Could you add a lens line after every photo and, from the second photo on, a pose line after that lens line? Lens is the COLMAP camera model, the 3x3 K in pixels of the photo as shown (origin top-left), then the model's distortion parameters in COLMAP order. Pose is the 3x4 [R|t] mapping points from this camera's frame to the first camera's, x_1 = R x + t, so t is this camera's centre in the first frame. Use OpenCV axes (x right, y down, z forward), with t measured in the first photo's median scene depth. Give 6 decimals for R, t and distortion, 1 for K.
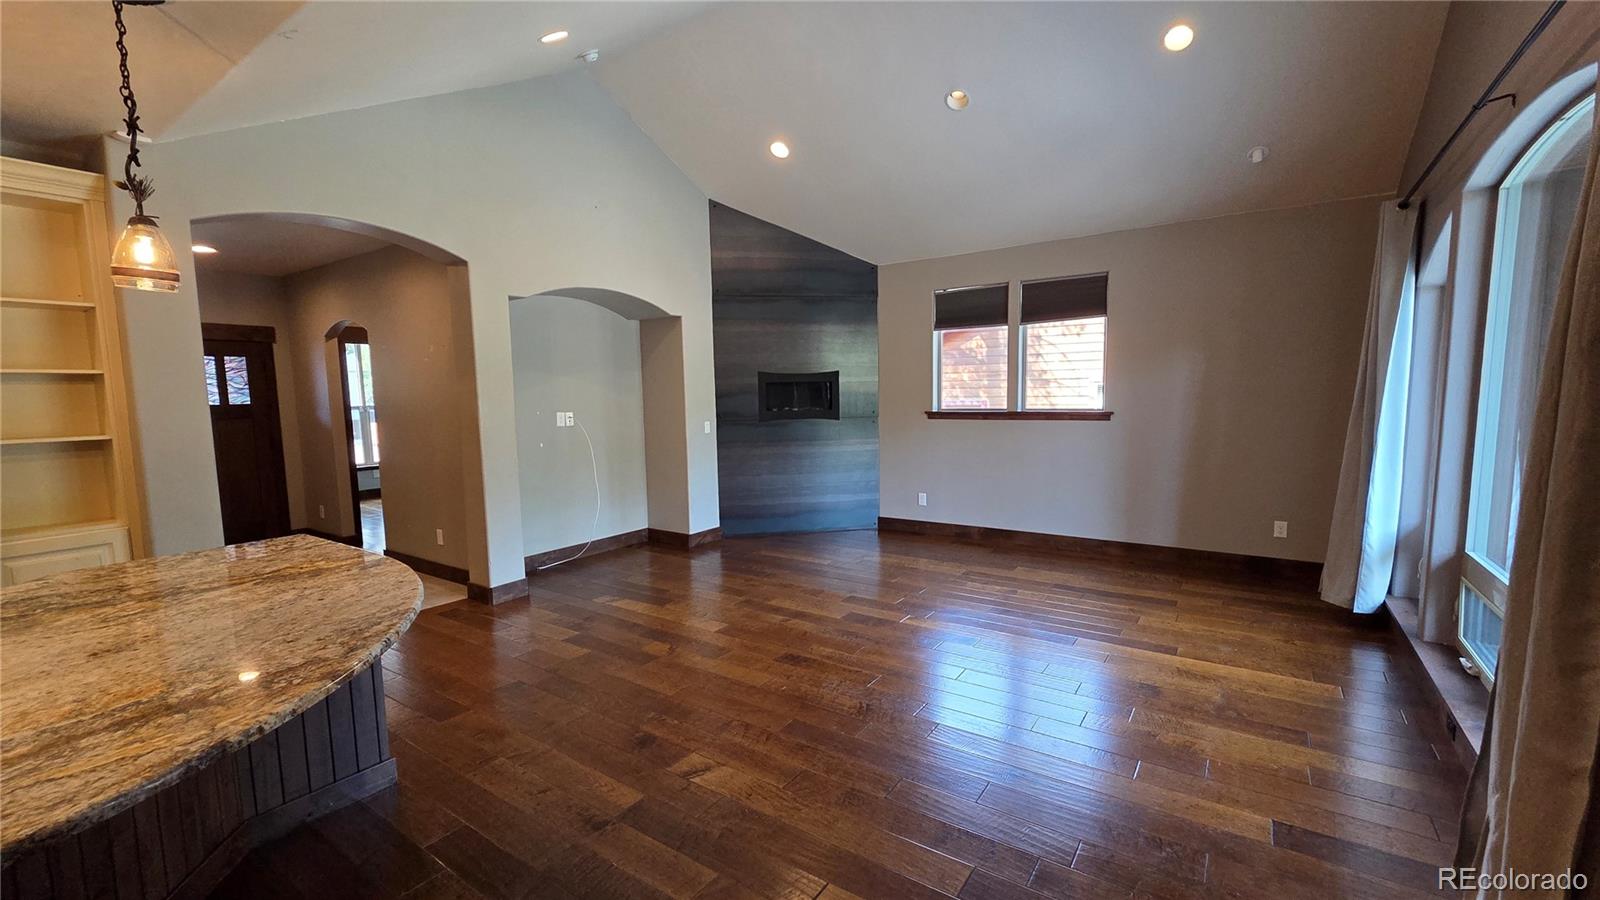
lens RADIAL K [[654.0, 0, 801.1], [0, 654.0, 457.2], [0, 0, 1]] dist [0.001957, 0.000022]
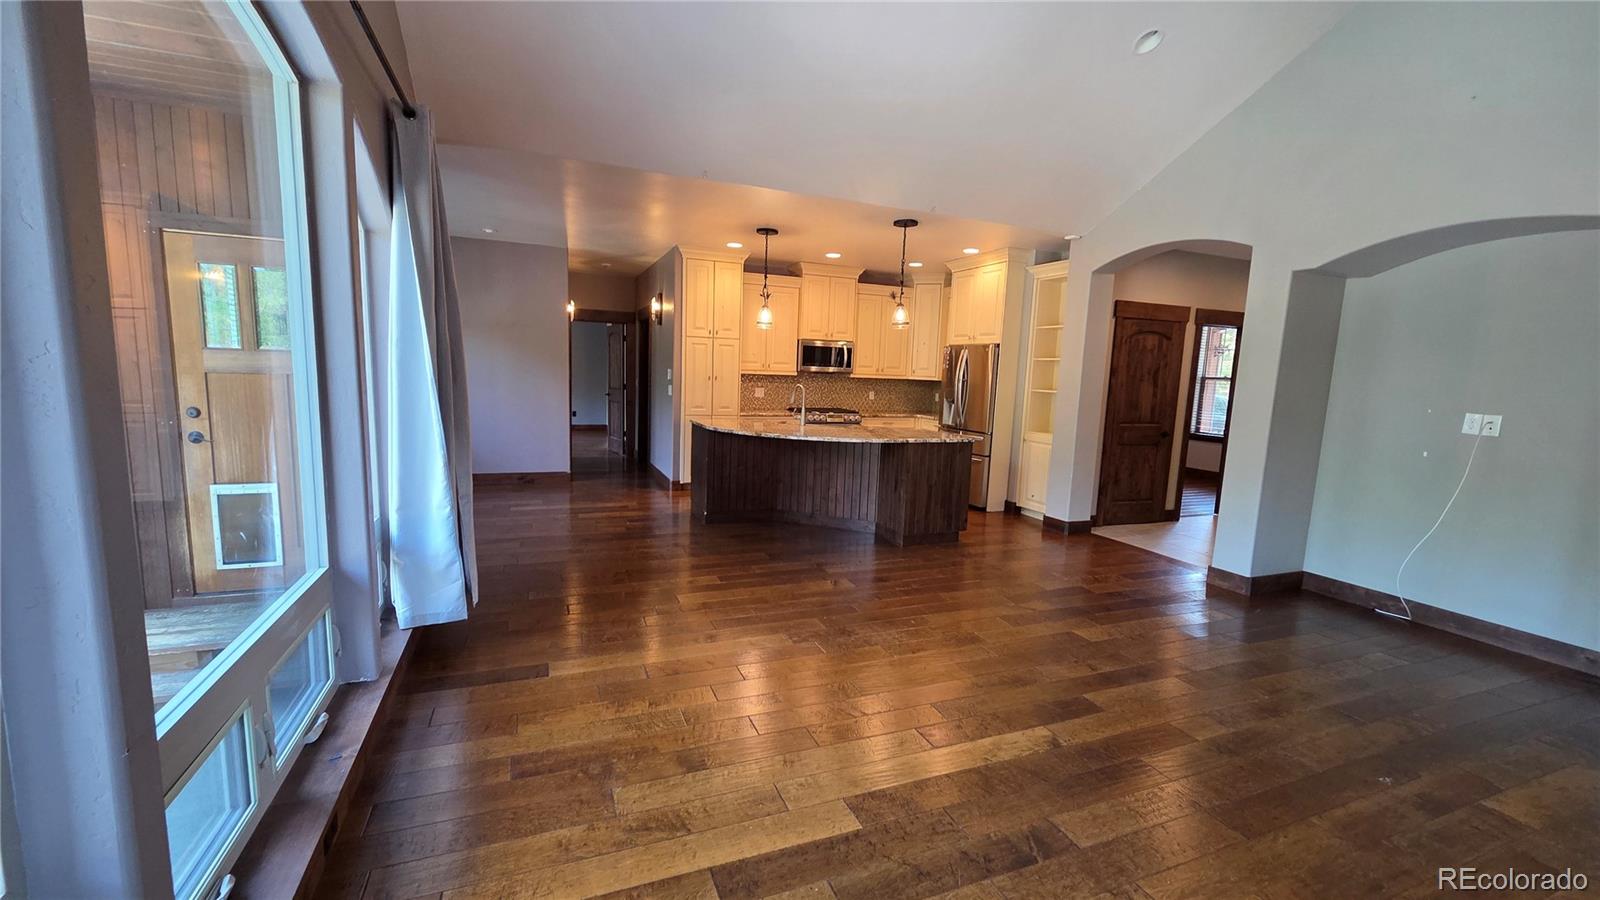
lens RADIAL K [[654.0, 0, 797.1], [0, 654.0, 443.8], [0, 0, 1]] dist [0.001957, 0.000022]
pose [[-0.553758, 0.092282, -0.827548, 0.612071], [-0.111984, 0.976558, 0.183833, -0.088902], [0.825113, 0.194471, -0.530443, 0.829747]]
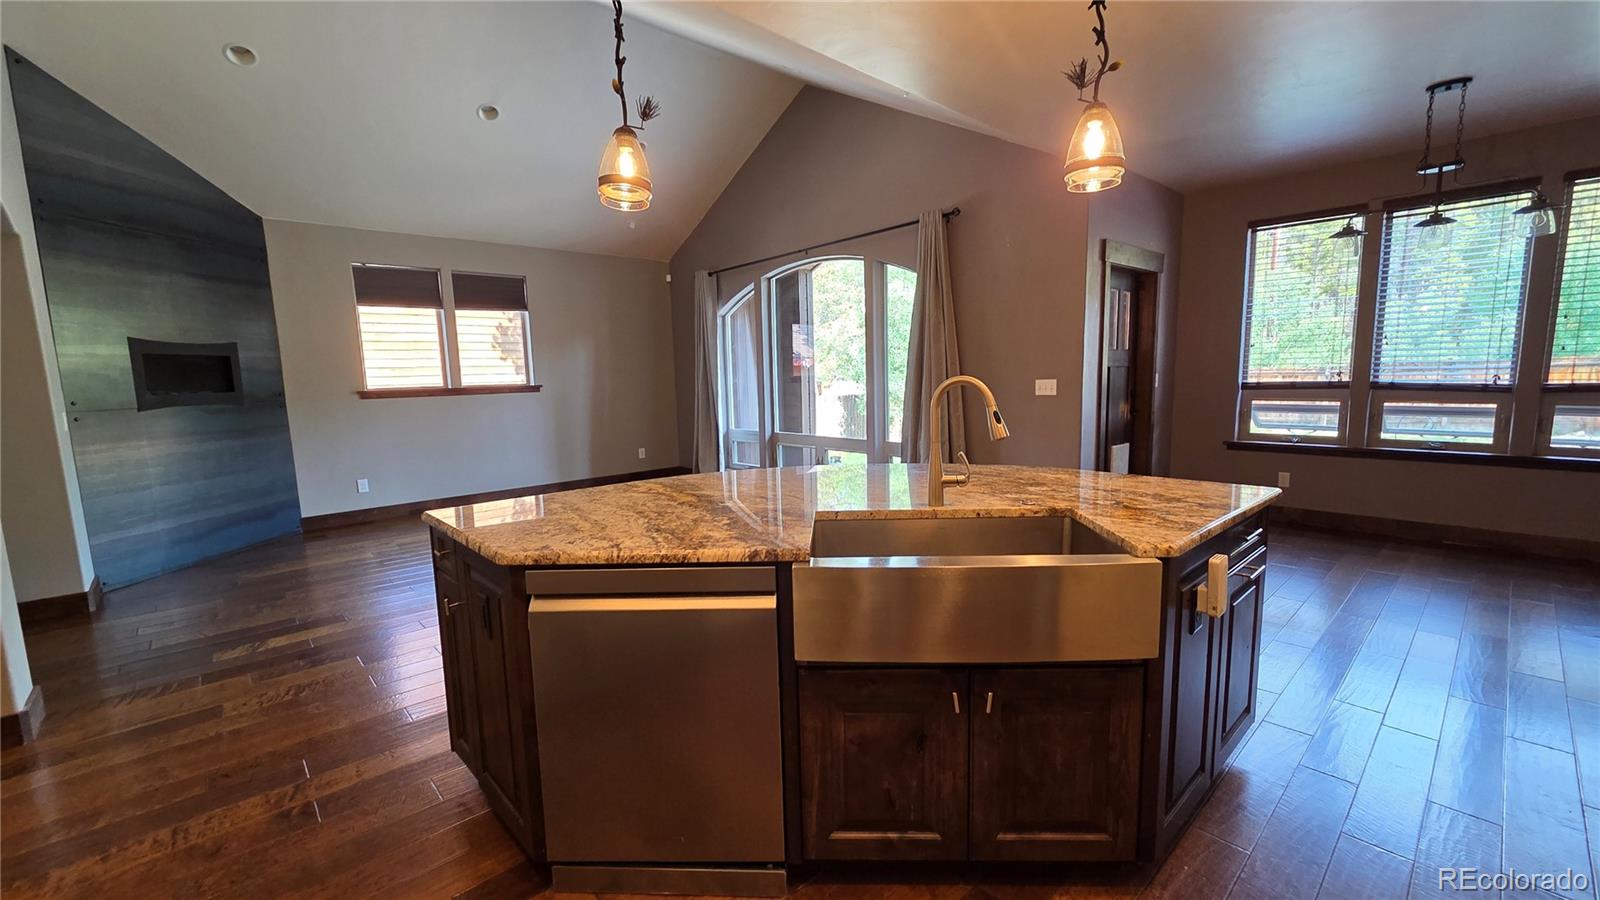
lens RADIAL K [[654.0, 0, 808.8], [0, 654.0, 459.8], [0, 0, 1]] dist [0.001957, 0.000022]
pose [[0.209762, -0.117008, 0.970726, -0.708727], [0.120693, 0.988319, 0.093049, 0.021473], [-0.970275, 0.097642, 0.221433, 0.208998]]
